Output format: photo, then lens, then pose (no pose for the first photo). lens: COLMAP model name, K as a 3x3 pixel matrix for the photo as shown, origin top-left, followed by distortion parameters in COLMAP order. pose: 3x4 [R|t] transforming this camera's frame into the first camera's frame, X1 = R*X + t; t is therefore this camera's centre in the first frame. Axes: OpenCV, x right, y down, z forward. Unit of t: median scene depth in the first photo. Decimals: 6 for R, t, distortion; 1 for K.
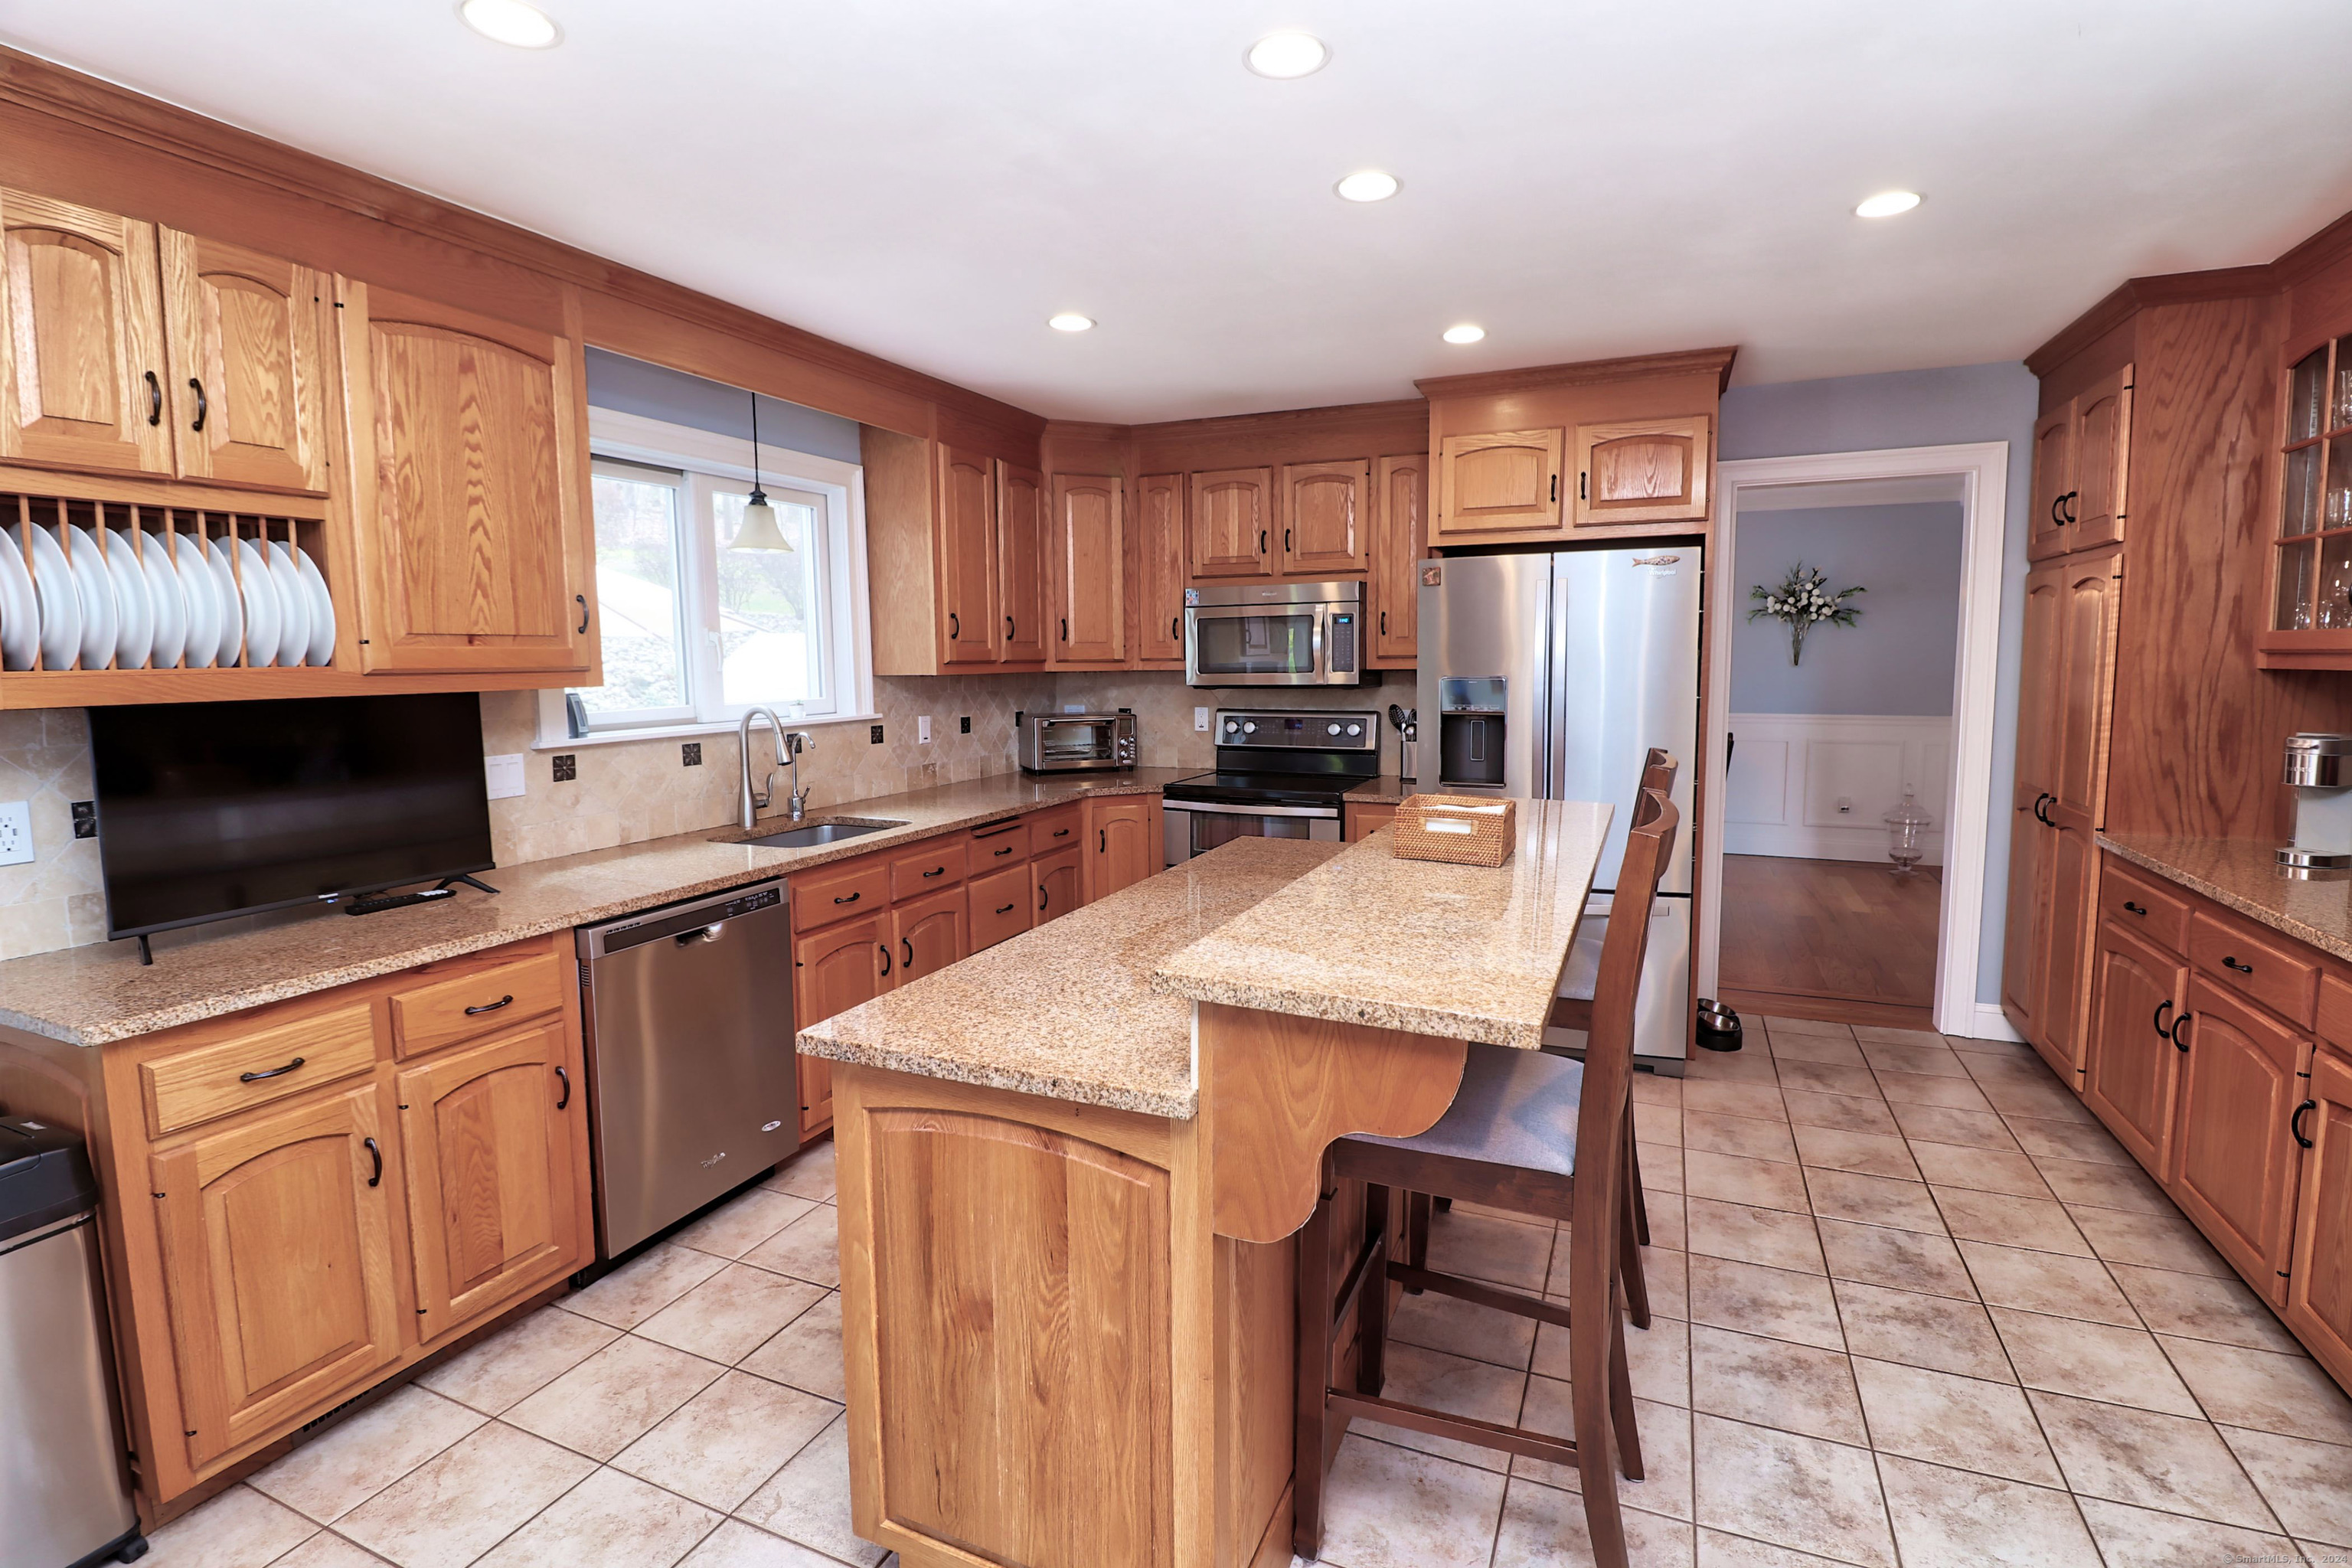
lens RADIAL K [[1093.1, 0, 1191.8], [0, 1093.1, 753.7], [0, 0, 1]] dist [0.003398, -0.013342]
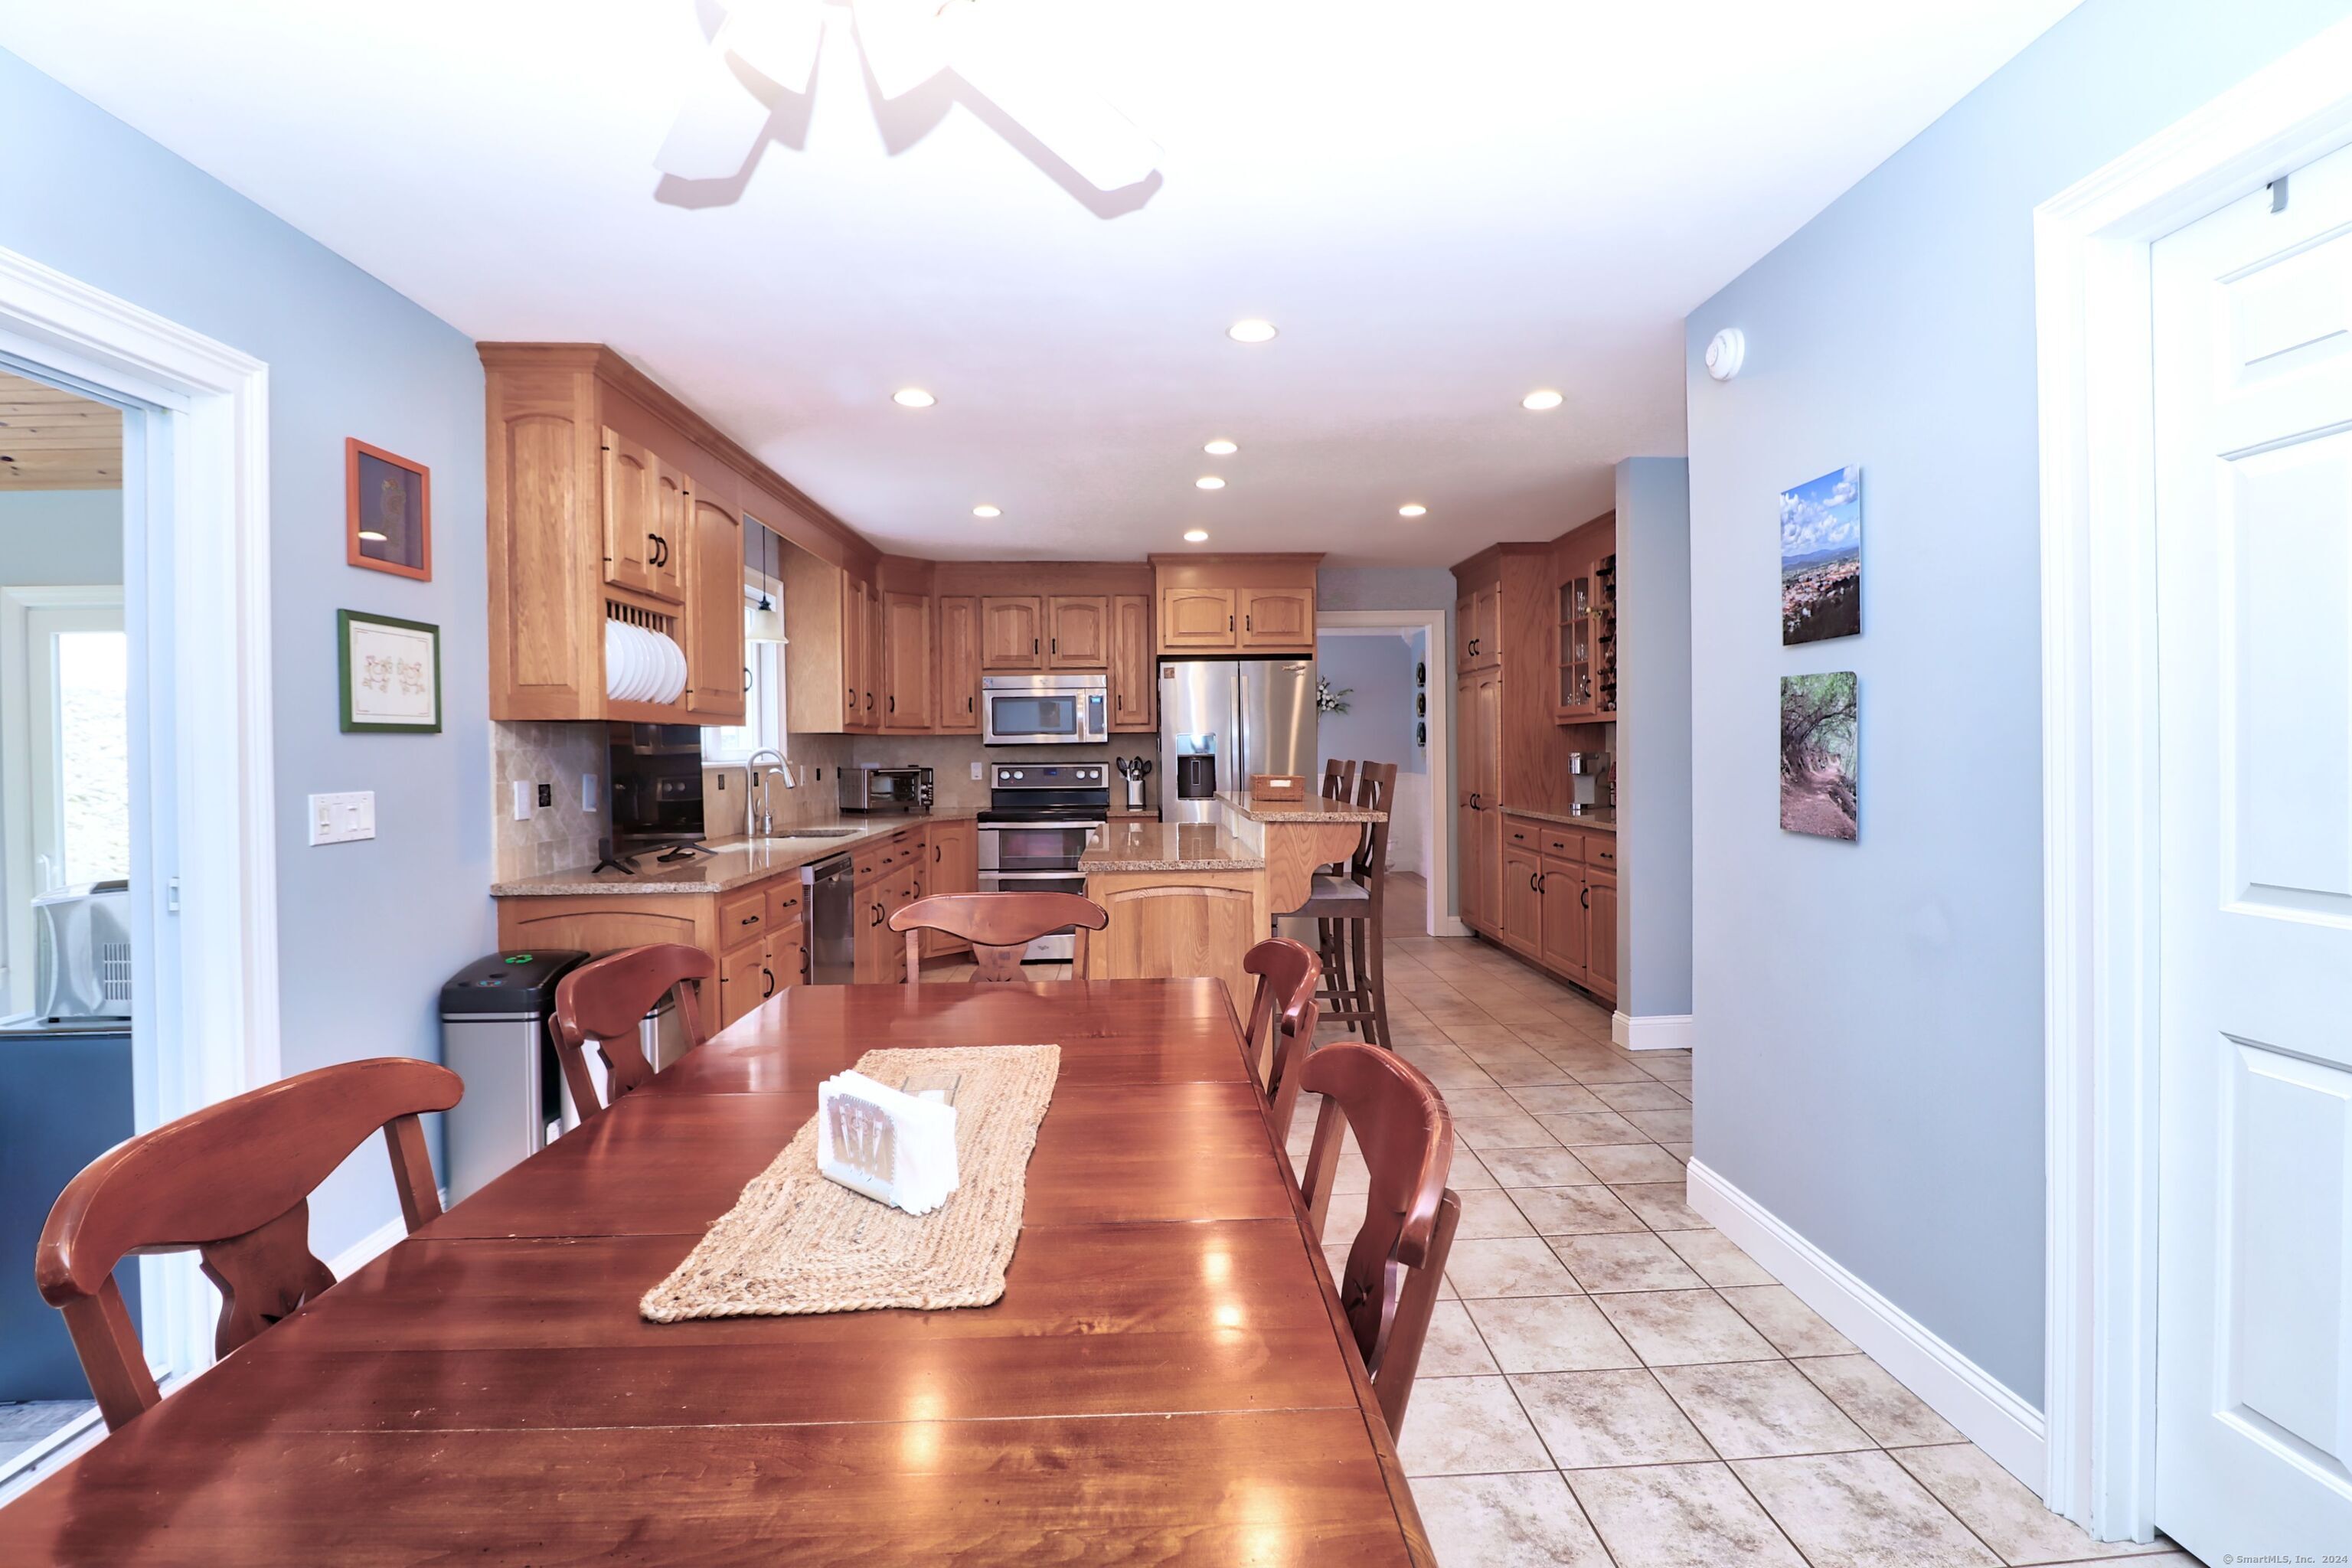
lens RADIAL K [[1093.1, 0, 1191.8], [0, 1093.1, 753.7], [0, 0, 1]] dist [0.003398, -0.013342]
pose [[0.898454, -0.003238, 0.439056, -0.490977], [0.042823, 0.995852, -0.080285, 0.096001], [-0.436975, 0.090934, 0.894865, -0.493405]]
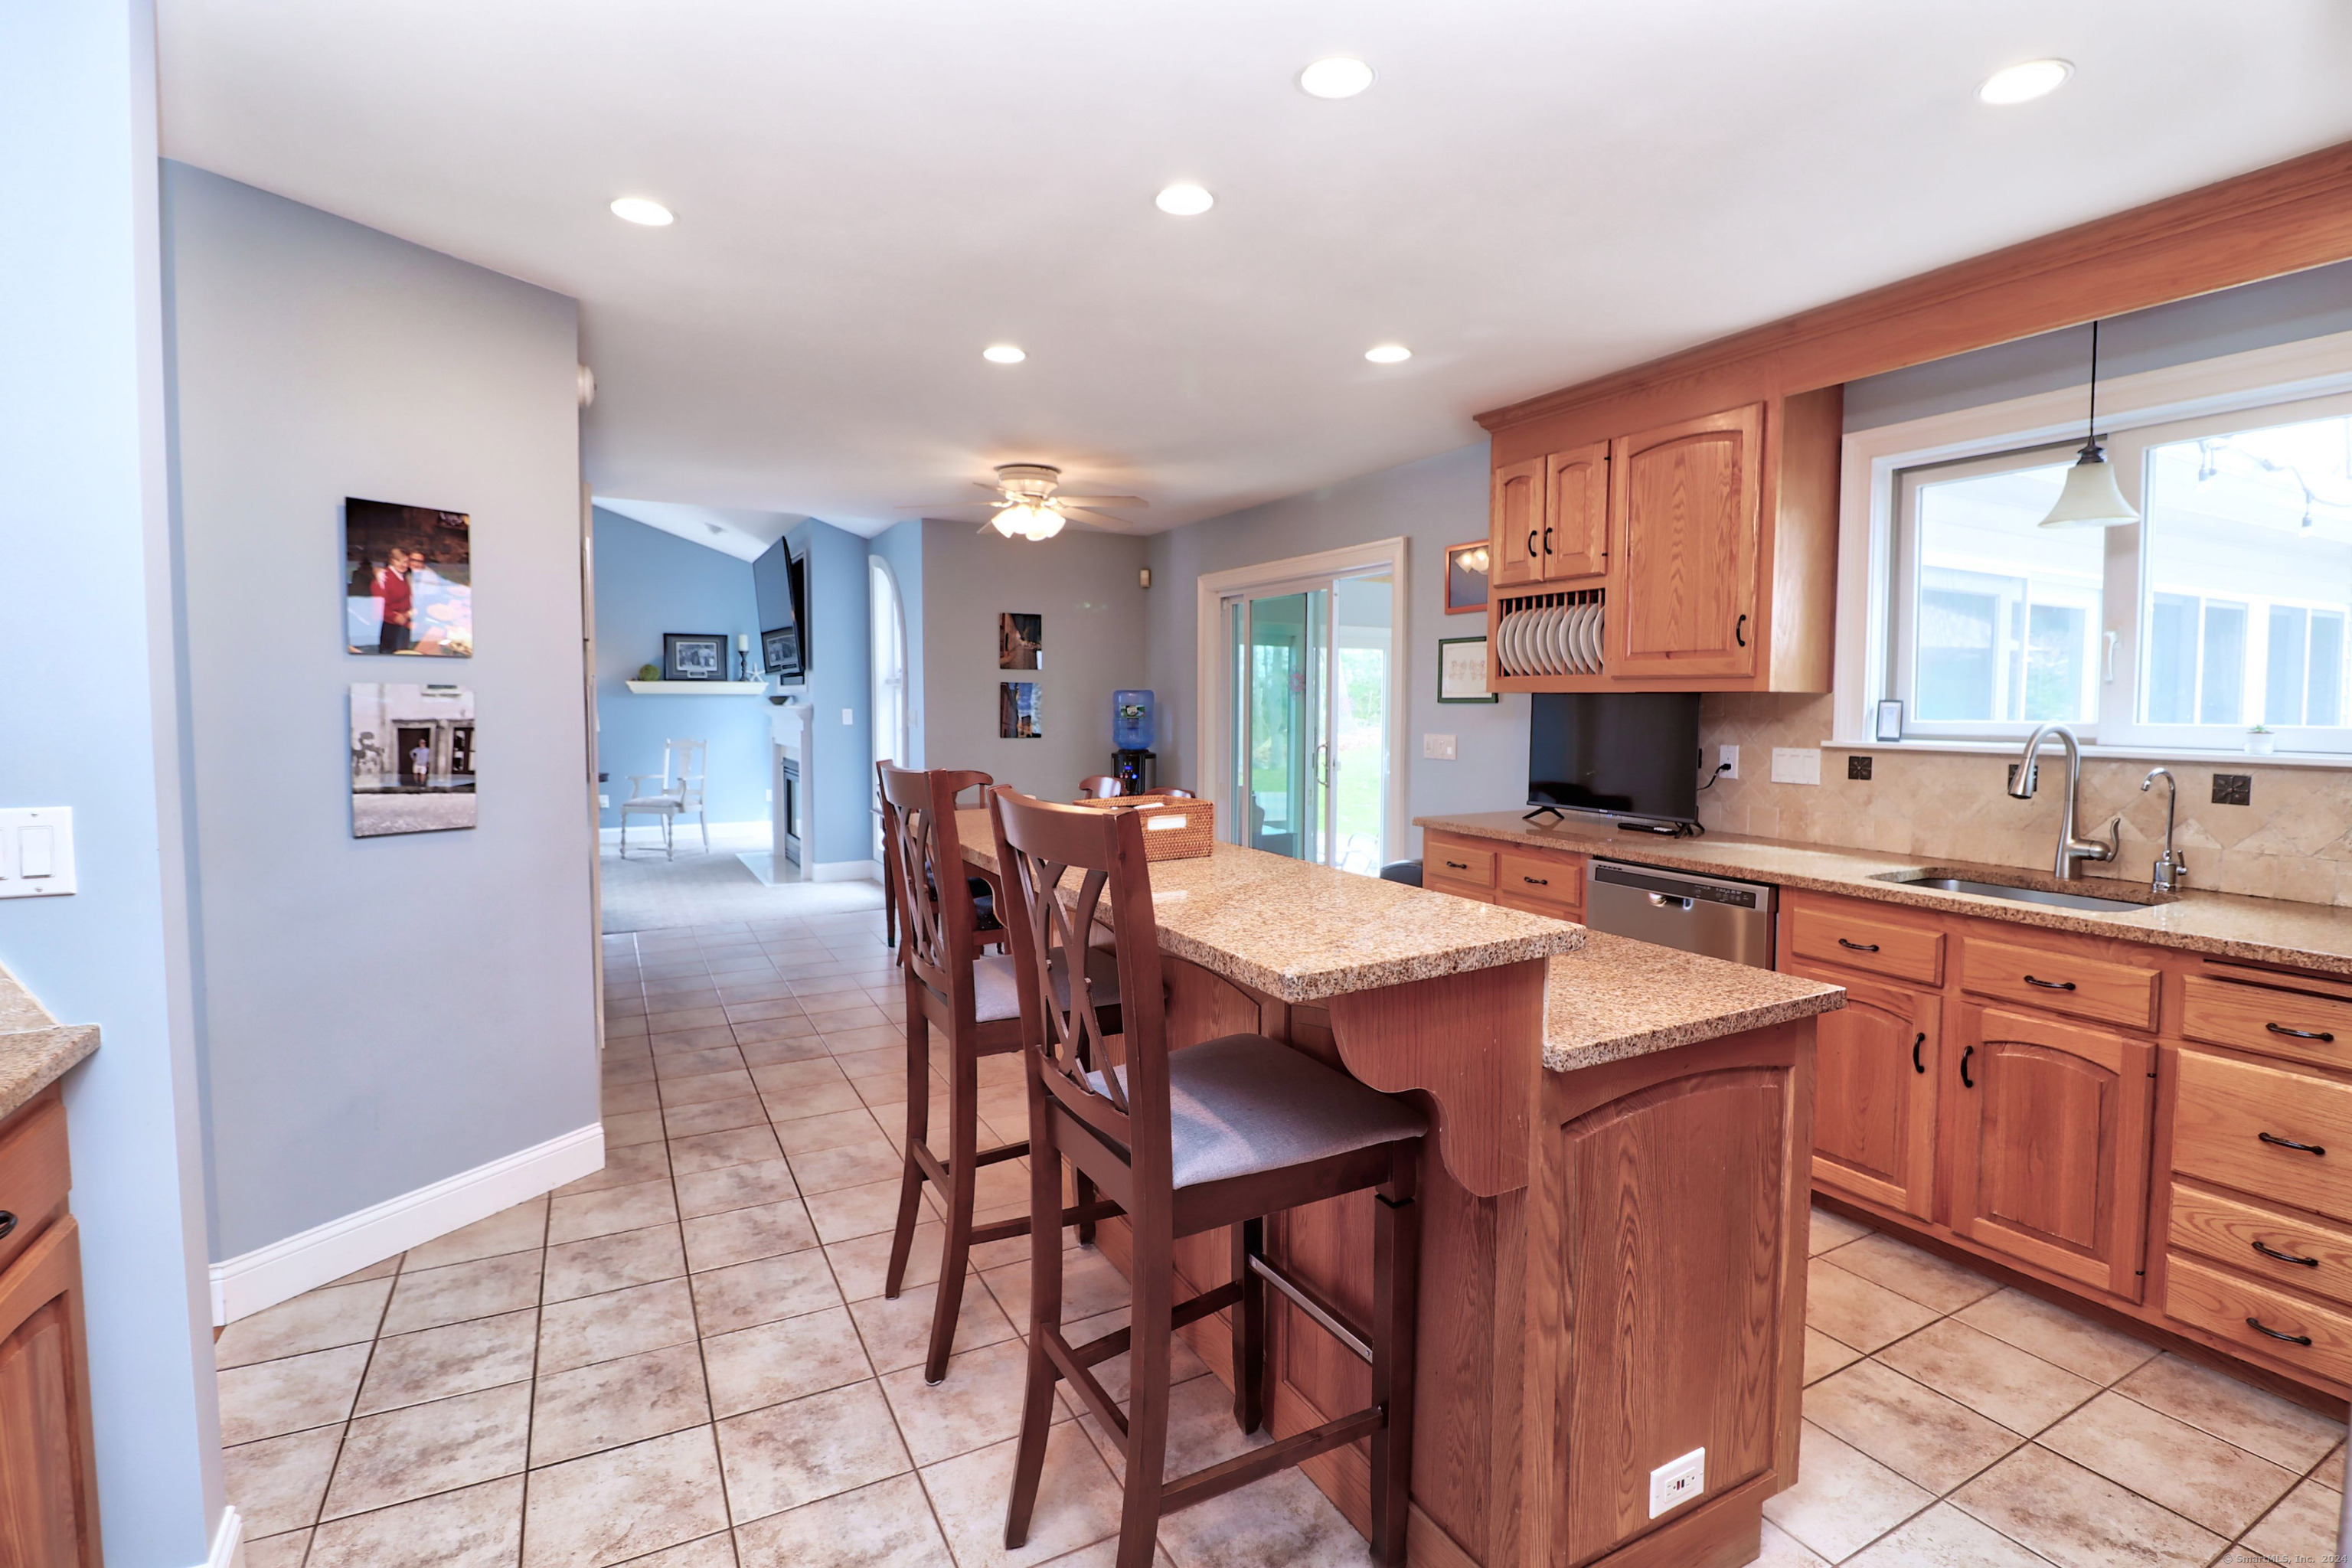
lens RADIAL K [[1093.1, 0, 1191.8], [0, 1093.1, 753.7], [0, 0, 1]] dist [0.003398, -0.013342]
pose [[-0.616672, 0.046337, -0.785855, 0.561839], [-0.069785, 0.991118, 0.113201, -0.063450], [0.784121, 0.124648, -0.607962, 0.928068]]
